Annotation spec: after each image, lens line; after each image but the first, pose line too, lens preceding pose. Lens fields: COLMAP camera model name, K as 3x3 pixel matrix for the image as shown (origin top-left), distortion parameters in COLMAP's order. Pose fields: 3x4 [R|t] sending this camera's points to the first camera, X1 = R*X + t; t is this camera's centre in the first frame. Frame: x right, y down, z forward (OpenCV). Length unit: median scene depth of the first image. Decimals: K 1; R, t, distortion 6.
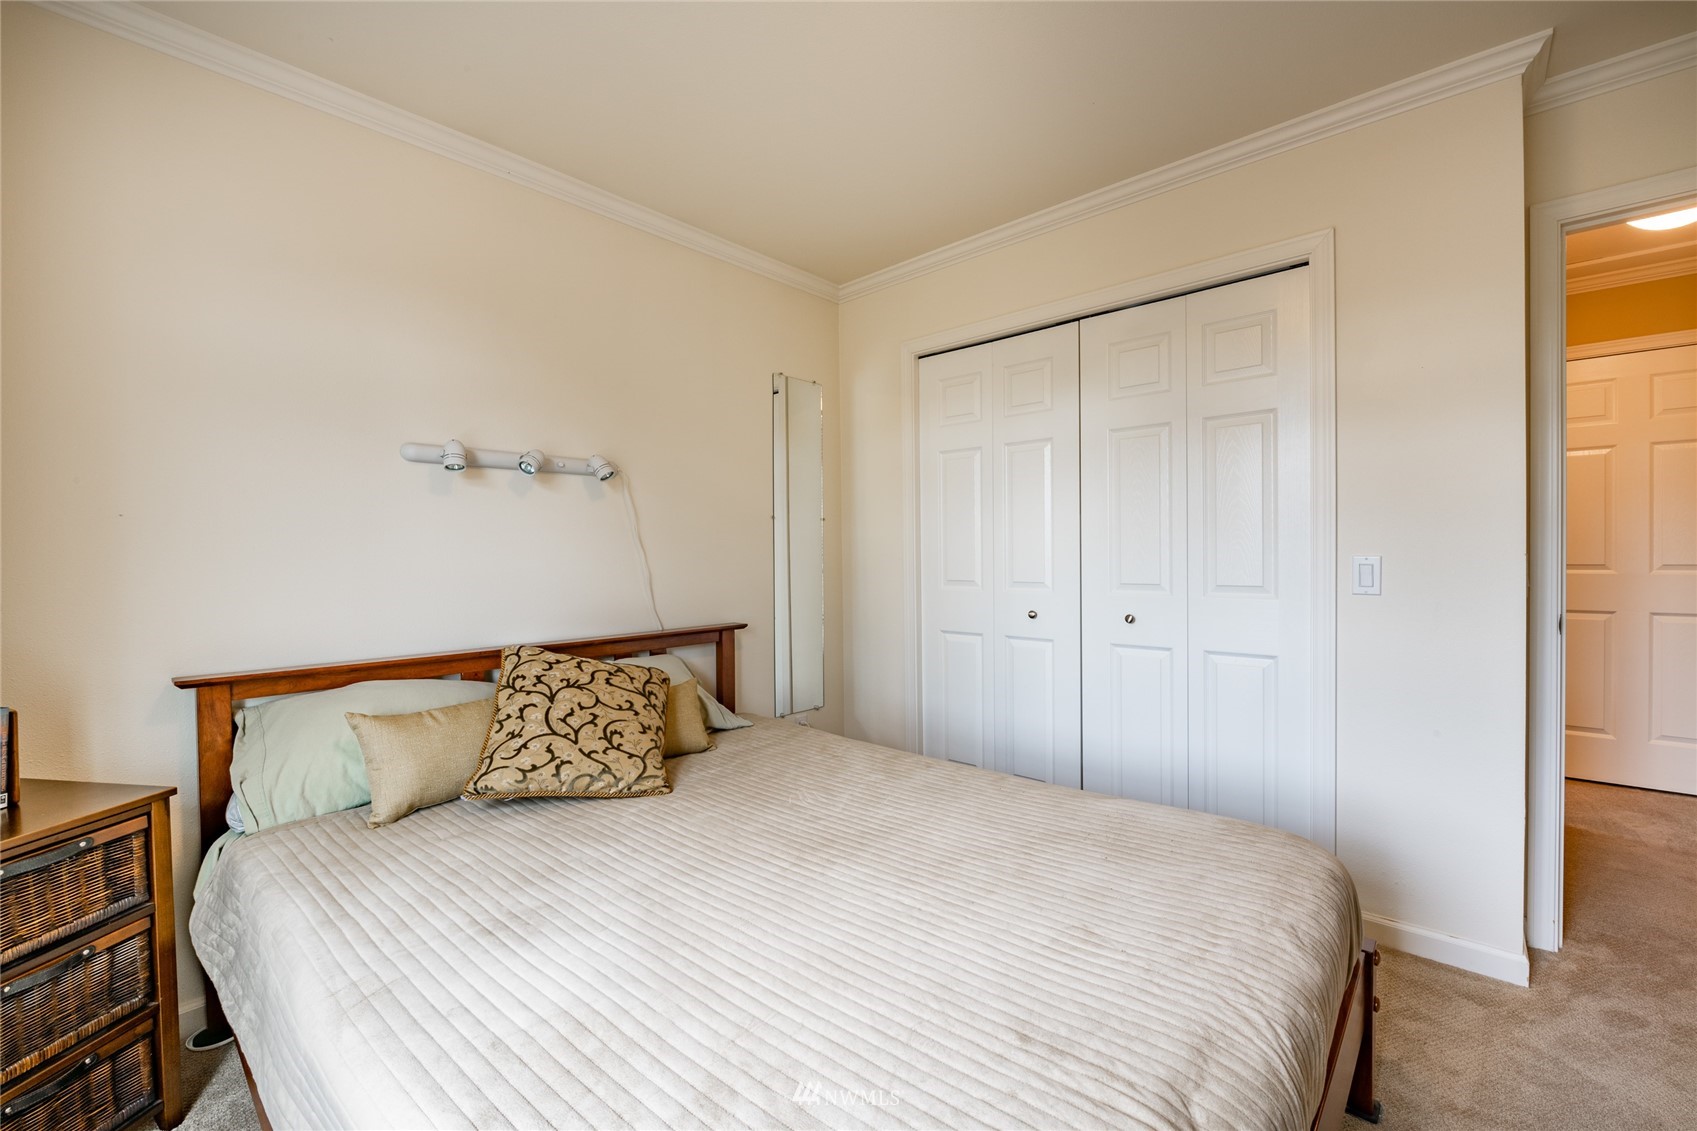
lens RADIAL K [[738.1, 0, 848.5], [0, 738.1, 565.5], [0, 0, 1]] dist [-0.000287, -0.000055]
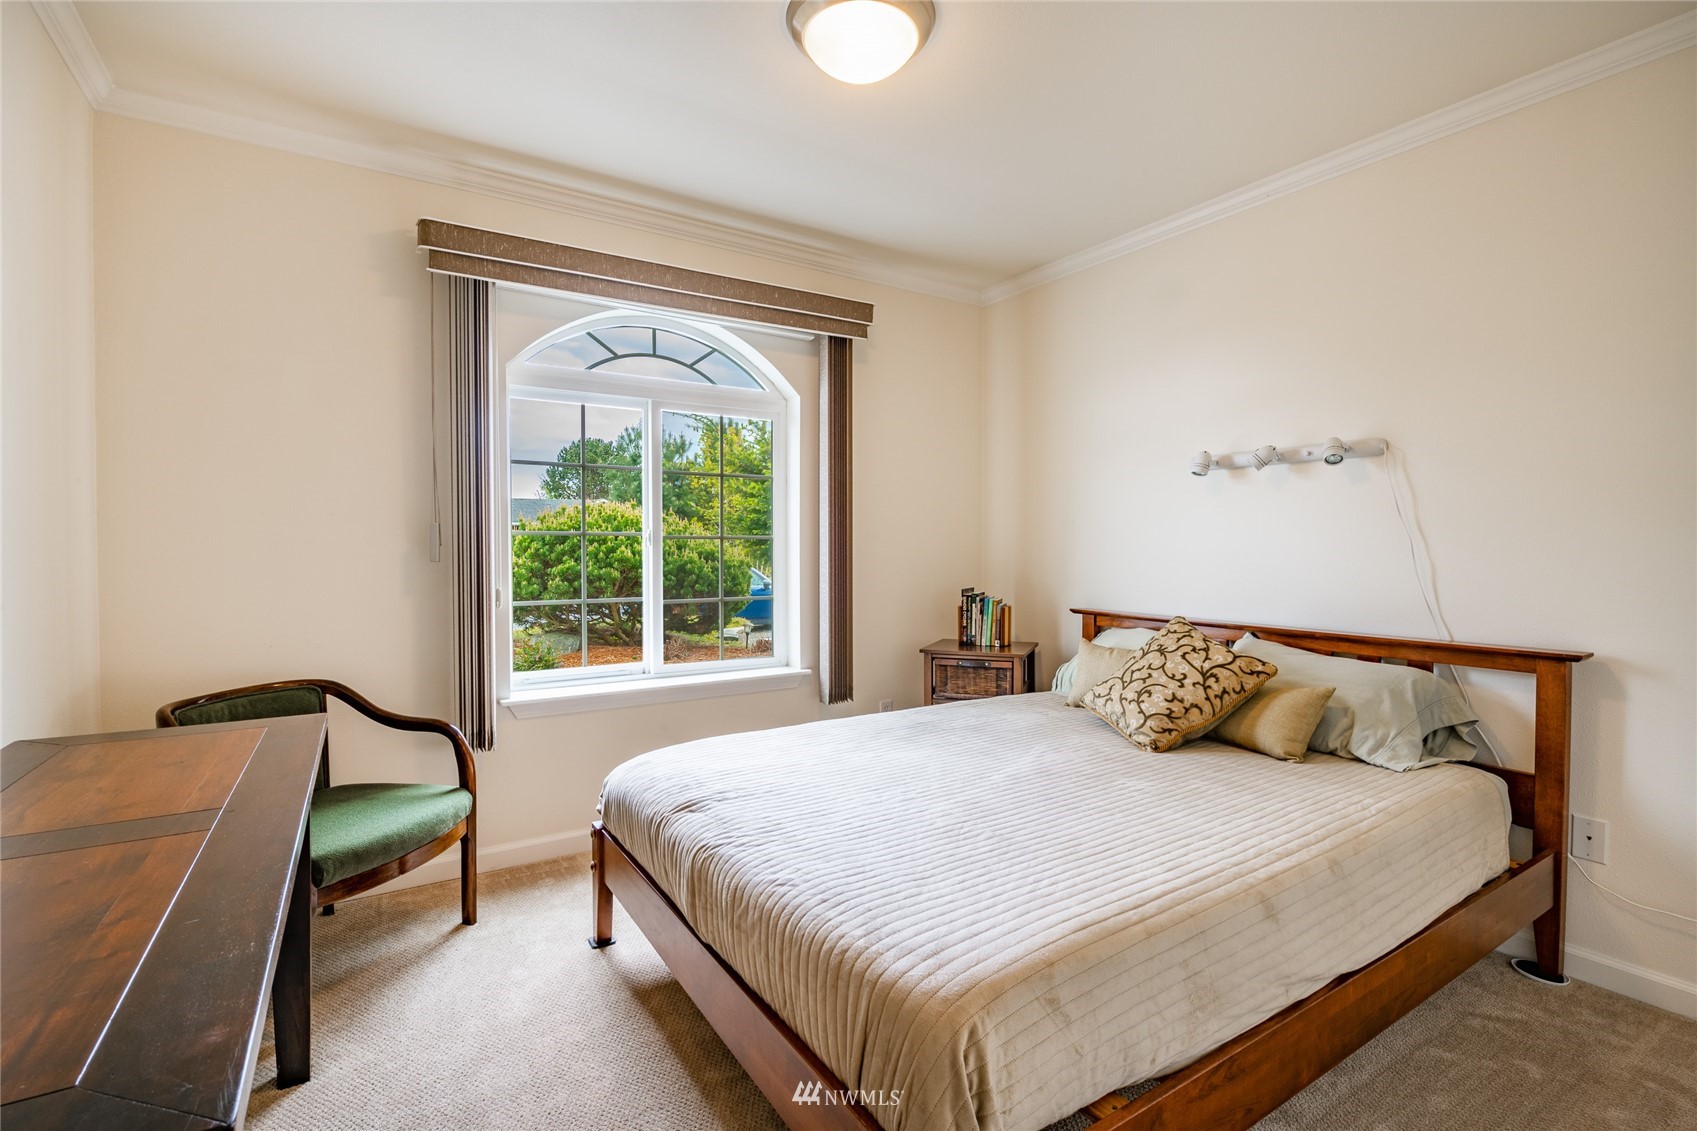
lens RADIAL K [[781.5, 0, 848.5], [0, 781.5, 565.5], [0, 0, 1]] dist [-0.004084, -0.001273]
pose [[-0.269924, 0.036707, -0.962182, 1.014335], [-0.015586, 0.998976, 0.042483, -0.026729], [0.962755, 0.026464, -0.269076, 0.844977]]
